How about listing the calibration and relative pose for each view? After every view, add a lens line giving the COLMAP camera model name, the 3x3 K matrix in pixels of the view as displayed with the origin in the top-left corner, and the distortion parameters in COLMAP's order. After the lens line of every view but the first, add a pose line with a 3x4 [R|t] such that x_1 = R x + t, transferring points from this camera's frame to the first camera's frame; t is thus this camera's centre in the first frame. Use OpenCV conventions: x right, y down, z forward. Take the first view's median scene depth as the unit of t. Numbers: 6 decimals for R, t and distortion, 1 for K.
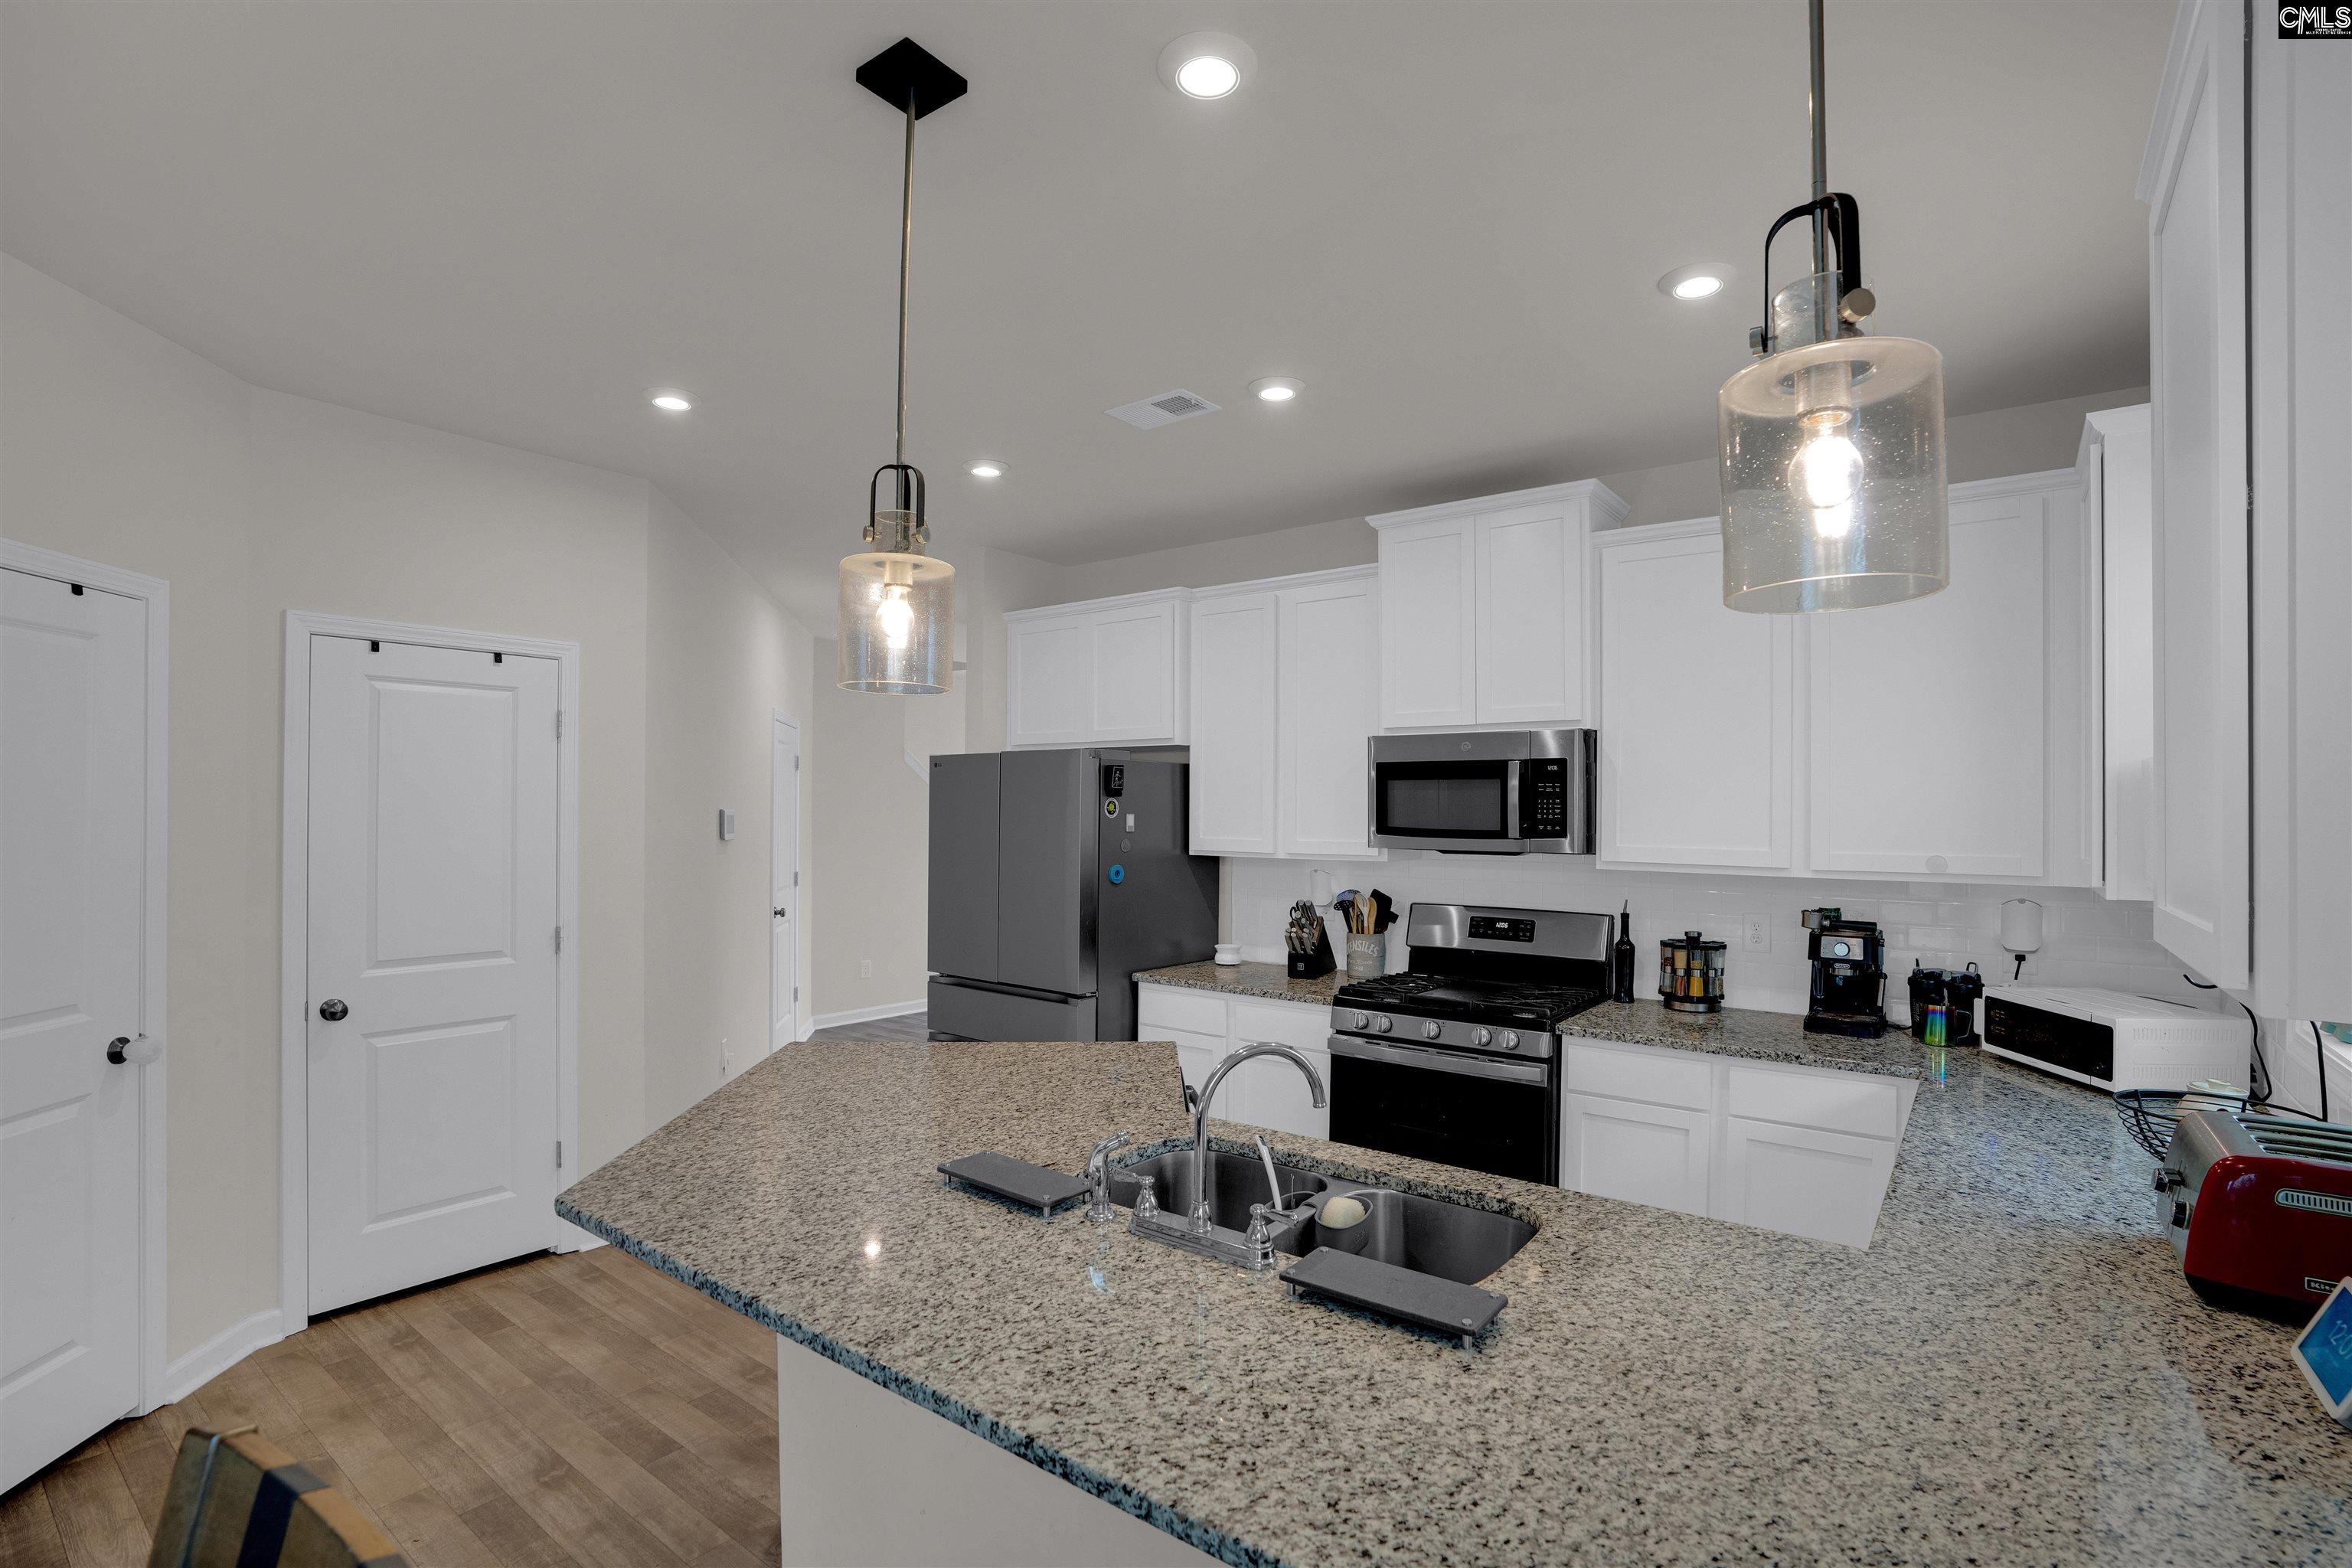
lens RADIAL K [[1116.6, 0, 1186.7], [0, 1116.6, 811.9], [0, 0, 1]] dist [-0.057807, 0.000081]
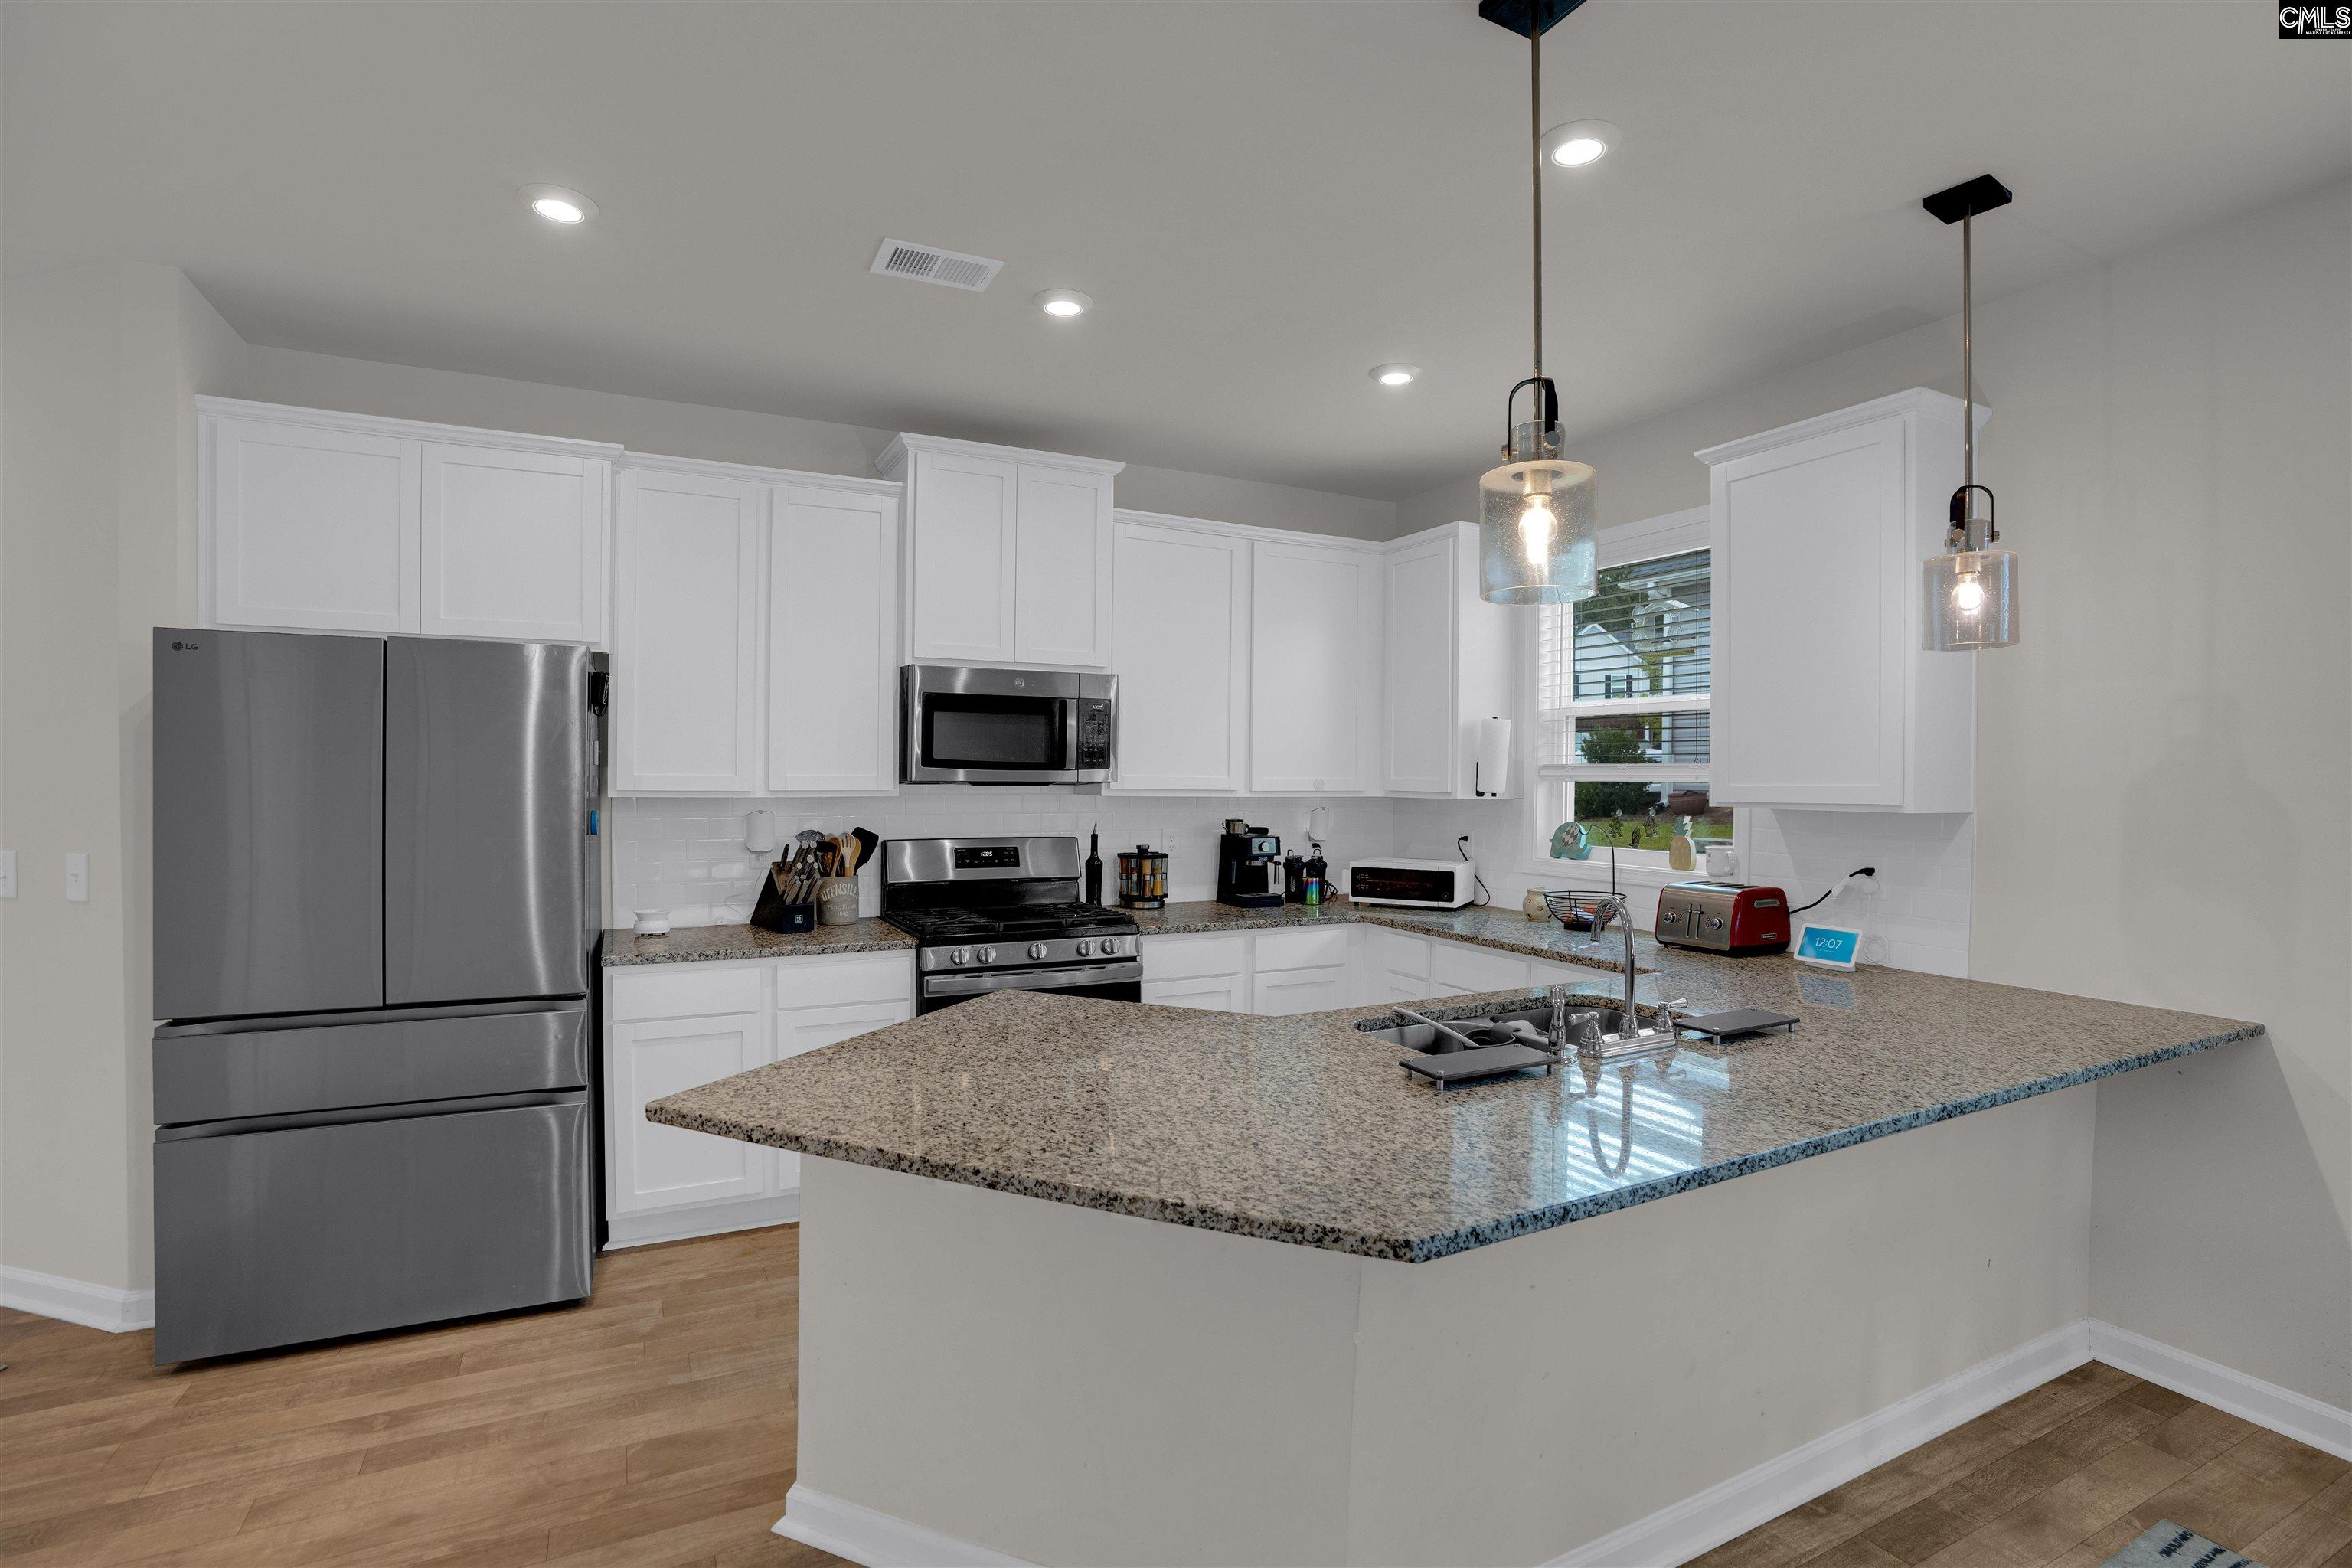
lens RADIAL K [[1100.8, 0, 1187.2], [0, 1100.8, 777.9], [0, 0, 1]] dist [-0.034972, 0.000235]
pose [[0.418321, -0.002620, 0.908295, -0.649890], [-0.002868, 0.999987, 0.004205, 0.027076], [-0.908295, -0.004364, 0.418308, 0.427070]]
